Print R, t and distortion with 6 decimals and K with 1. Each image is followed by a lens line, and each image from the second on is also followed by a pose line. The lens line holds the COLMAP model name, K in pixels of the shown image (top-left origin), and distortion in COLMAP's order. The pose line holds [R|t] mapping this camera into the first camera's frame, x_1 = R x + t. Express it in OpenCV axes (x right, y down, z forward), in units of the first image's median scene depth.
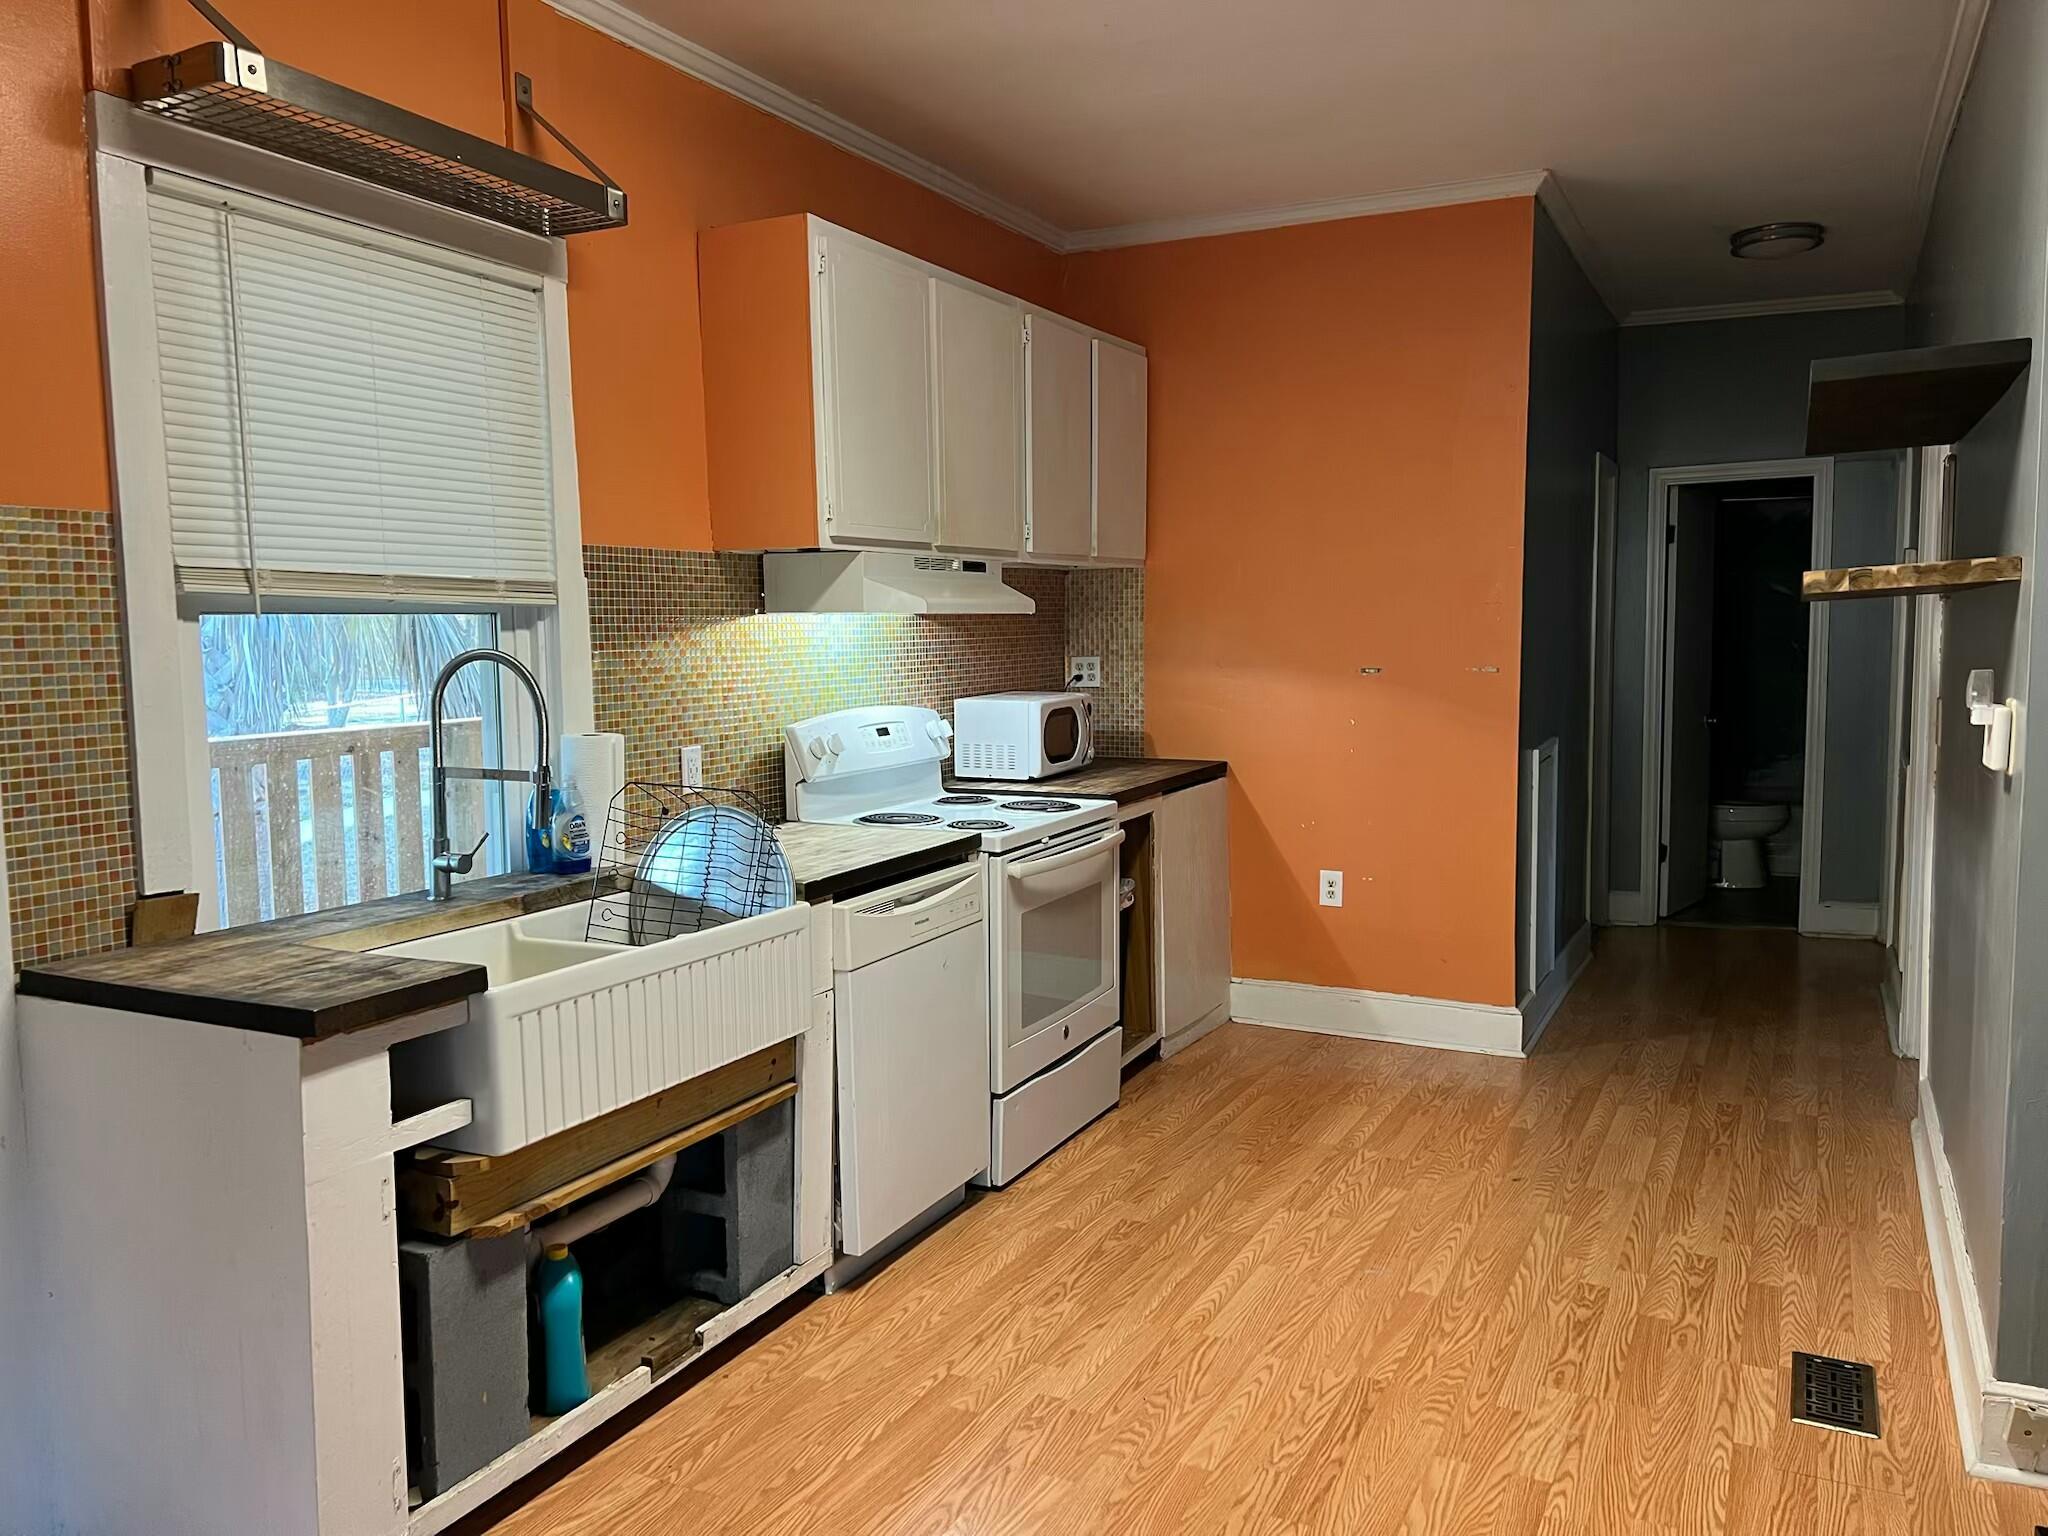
lens RADIAL K [[1532.4, 0, 1024.0], [0, 1532.4, 768.0], [0, 0, 1]] dist [0.066927, -0.075043]
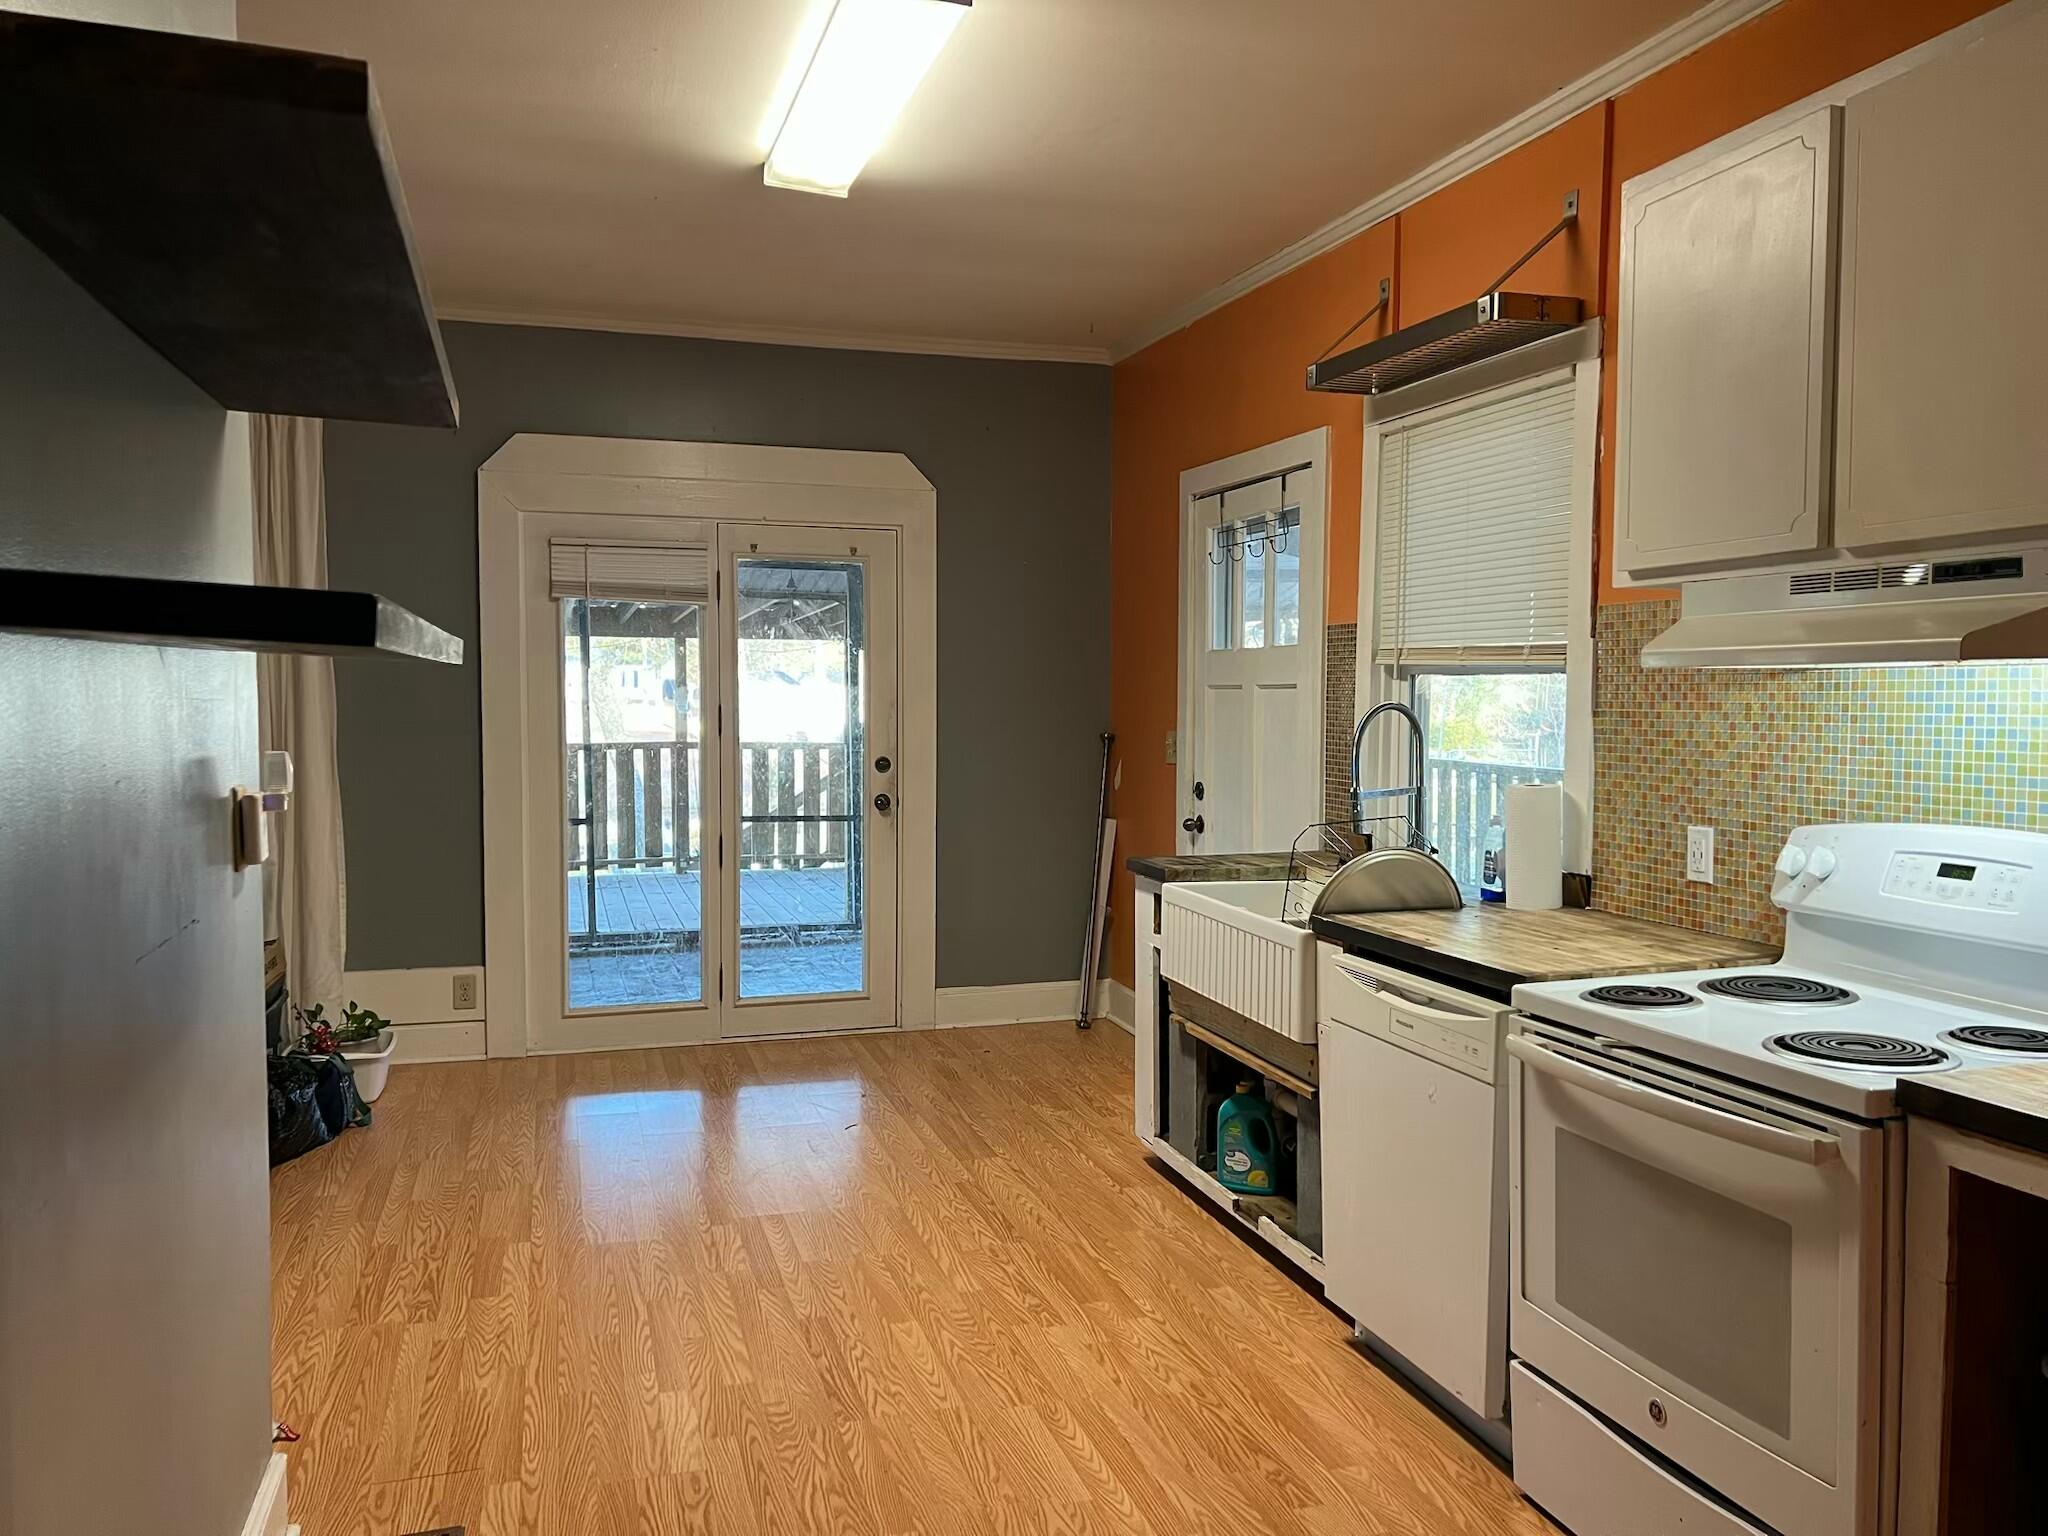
lens RADIAL K [[1532.4, 0, 1024.0], [0, 1532.4, 768.0], [0, 0, 1]] dist [0.066927, -0.075043]
pose [[-0.720354, 0.048204, -0.691930, 0.821419], [-0.055074, 0.990457, 0.126338, -0.170883], [0.691417, 0.129116, -0.710825, 1.724944]]
